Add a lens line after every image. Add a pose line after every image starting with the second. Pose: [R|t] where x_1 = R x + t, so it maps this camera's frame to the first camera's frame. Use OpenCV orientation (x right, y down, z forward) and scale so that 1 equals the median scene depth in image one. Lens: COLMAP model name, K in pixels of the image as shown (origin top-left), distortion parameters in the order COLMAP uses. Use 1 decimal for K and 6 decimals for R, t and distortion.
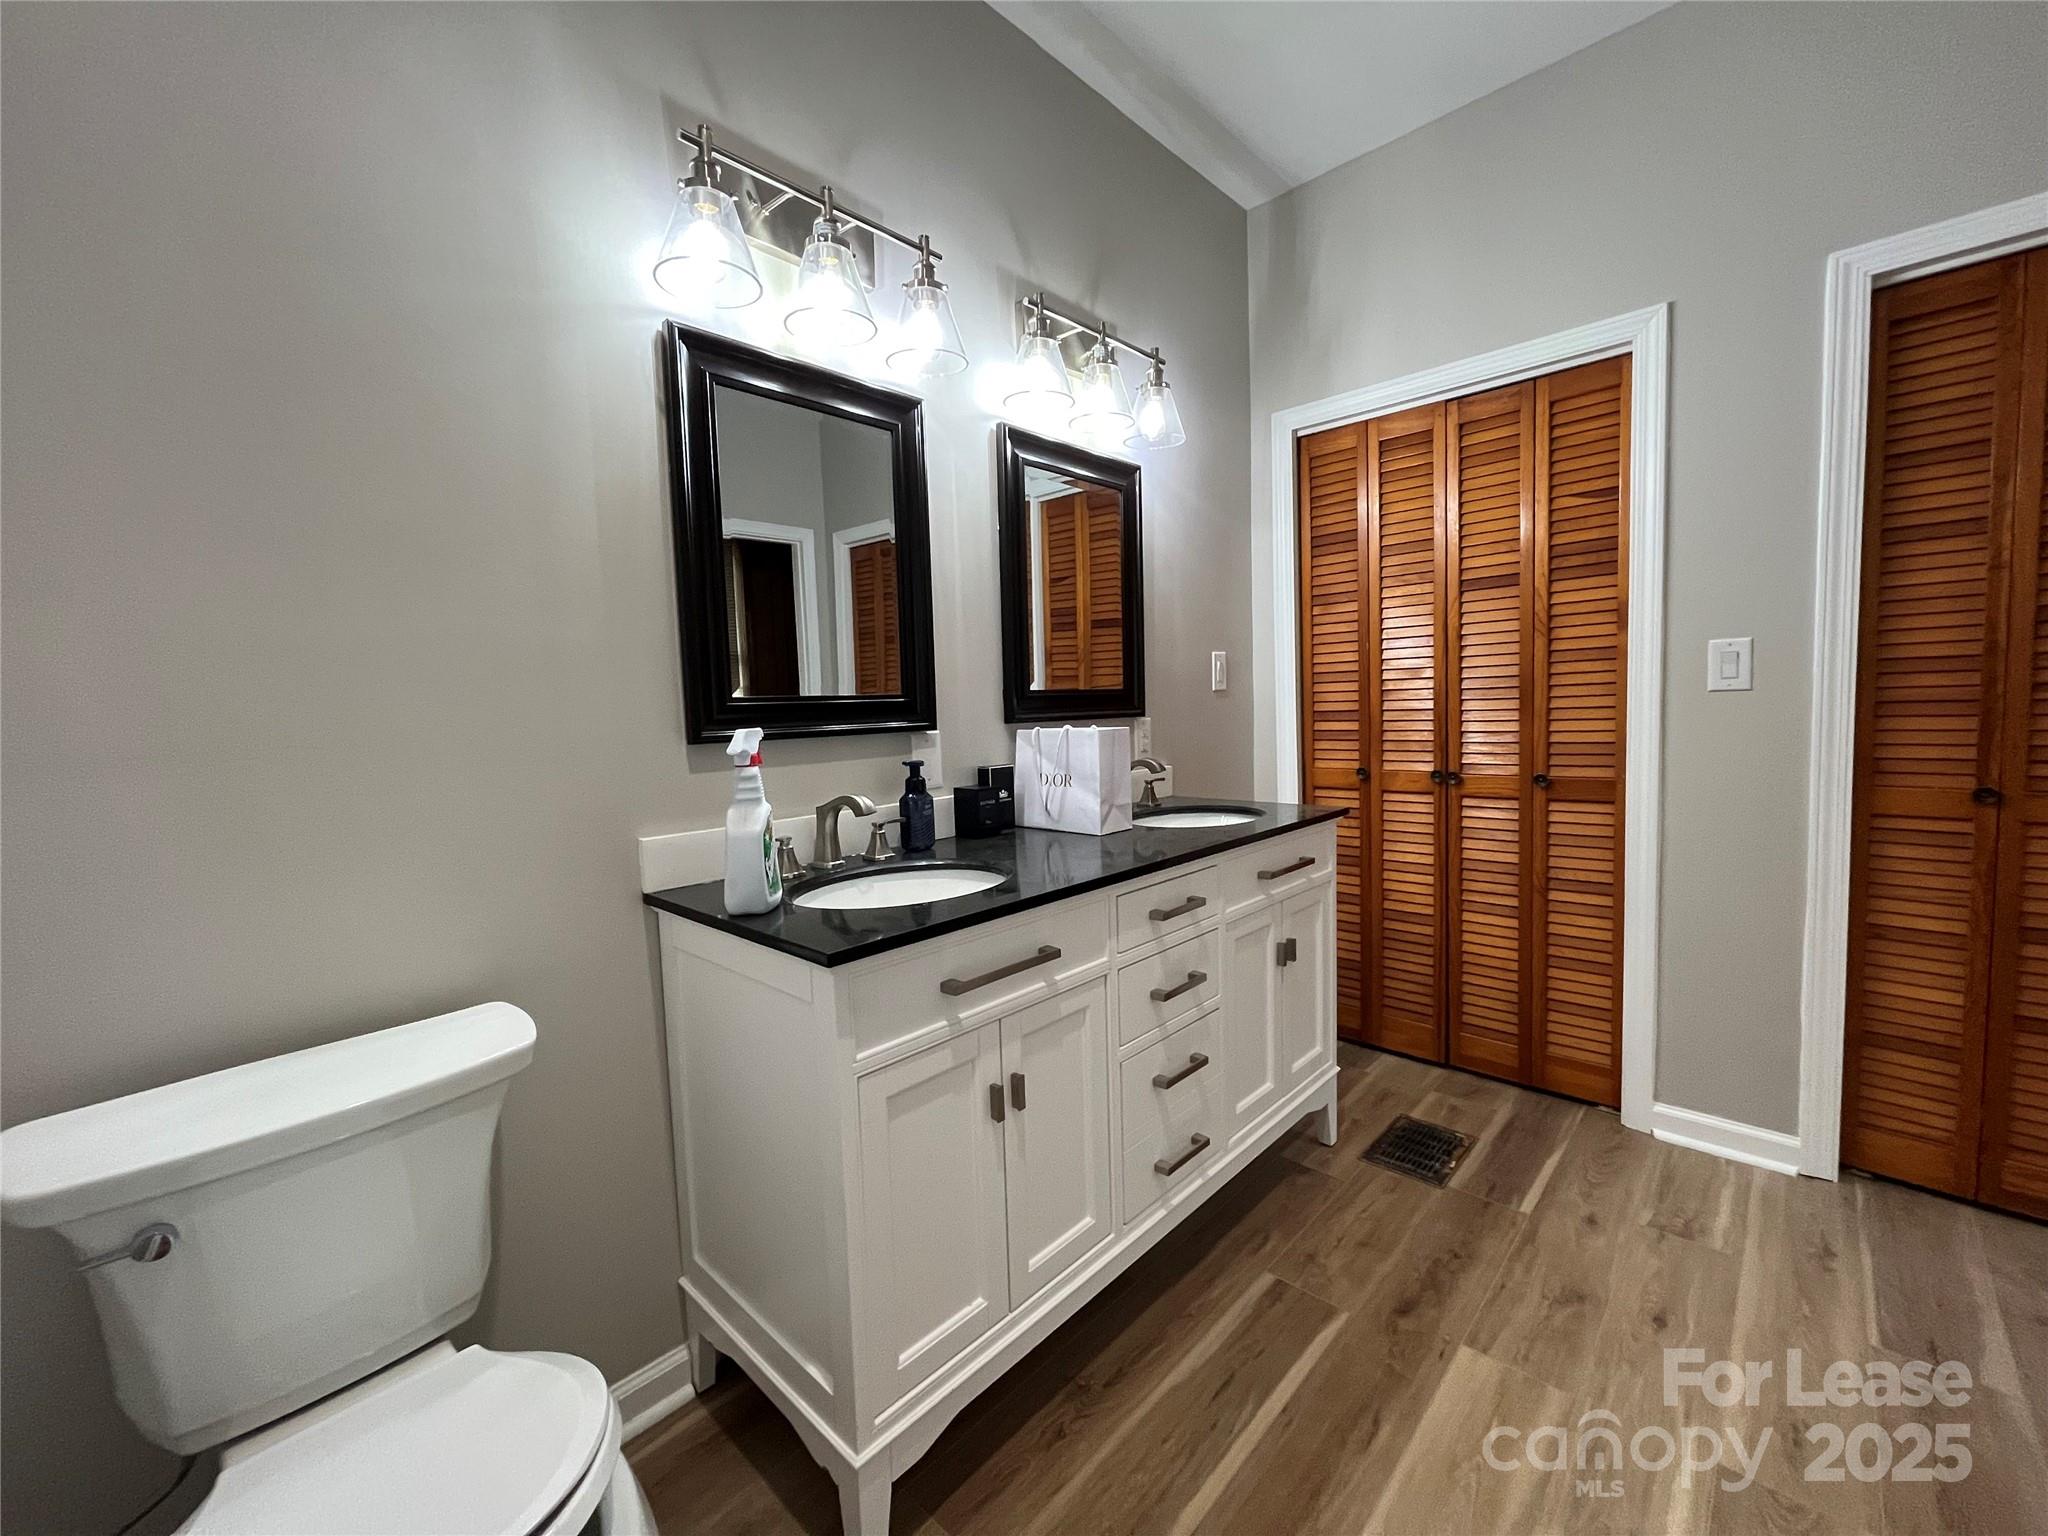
lens RADIAL K [[828.2, 0, 1022.4], [0, 828.2, 767.0], [0, 0, 1]] dist [-0.002974, 0.000565]
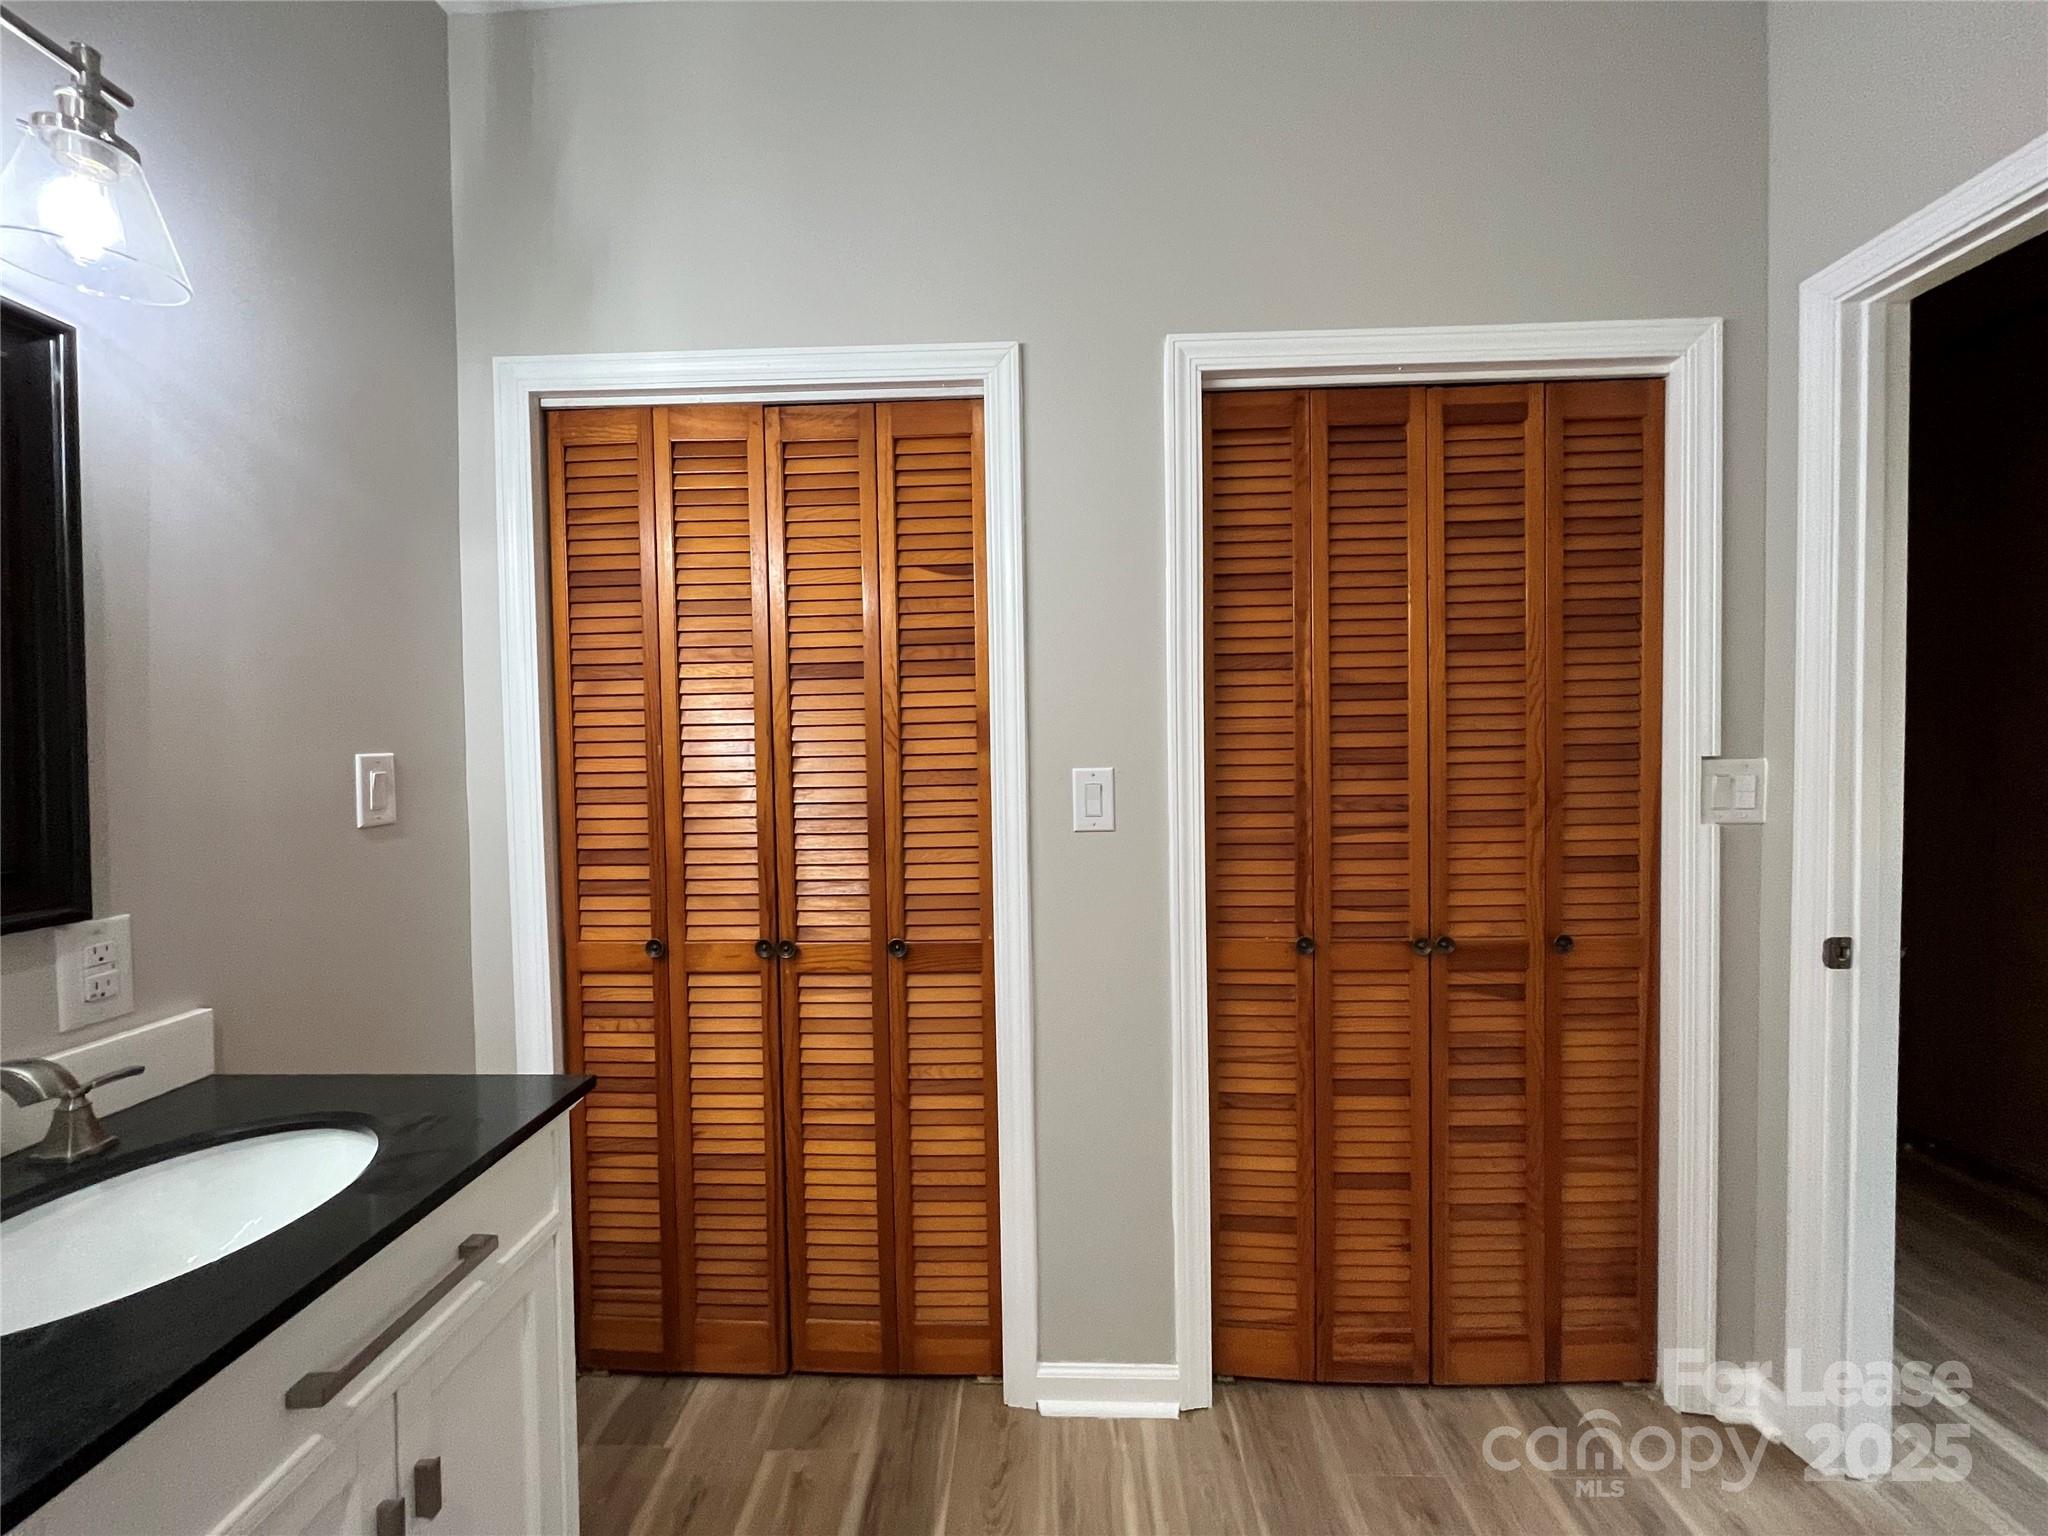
lens RADIAL K [[828.2, 0, 1020.4], [0, 828.2, 767.2], [0, 0, 1]] dist [-0.002974, 0.000565]
pose [[0.743543, 0.008300, 0.668637, 0.247745], [0.040111, 0.997569, -0.056988, -0.107958], [-0.667484, 0.069193, 0.741402, 0.426227]]
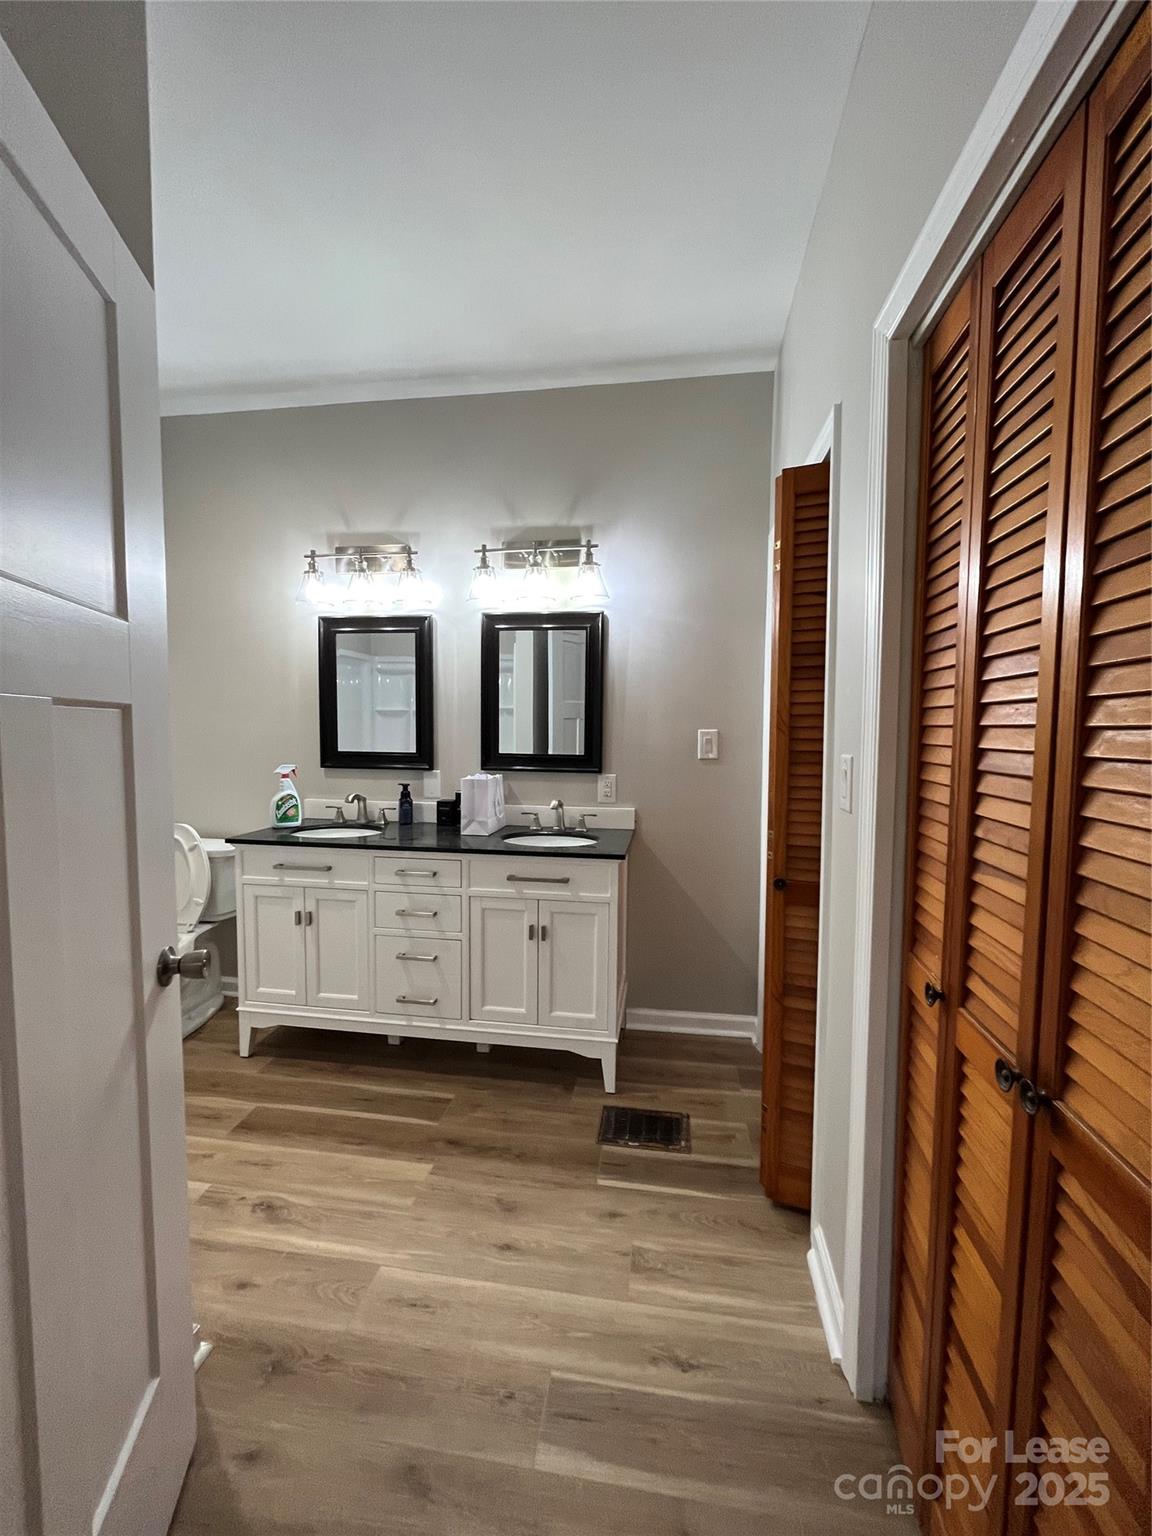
lens RADIAL K [[621.1, 0, 575.9], [0, 621.1, 767.9], [0, 0, 1]] dist [-0.002974, 0.000565]
pose [[0.573419, 0.094539, -0.813789, 1.200437], [-0.092539, 0.994437, 0.050319, -0.142145], [0.814019, 0.046453, 0.578977, 0.340525]]
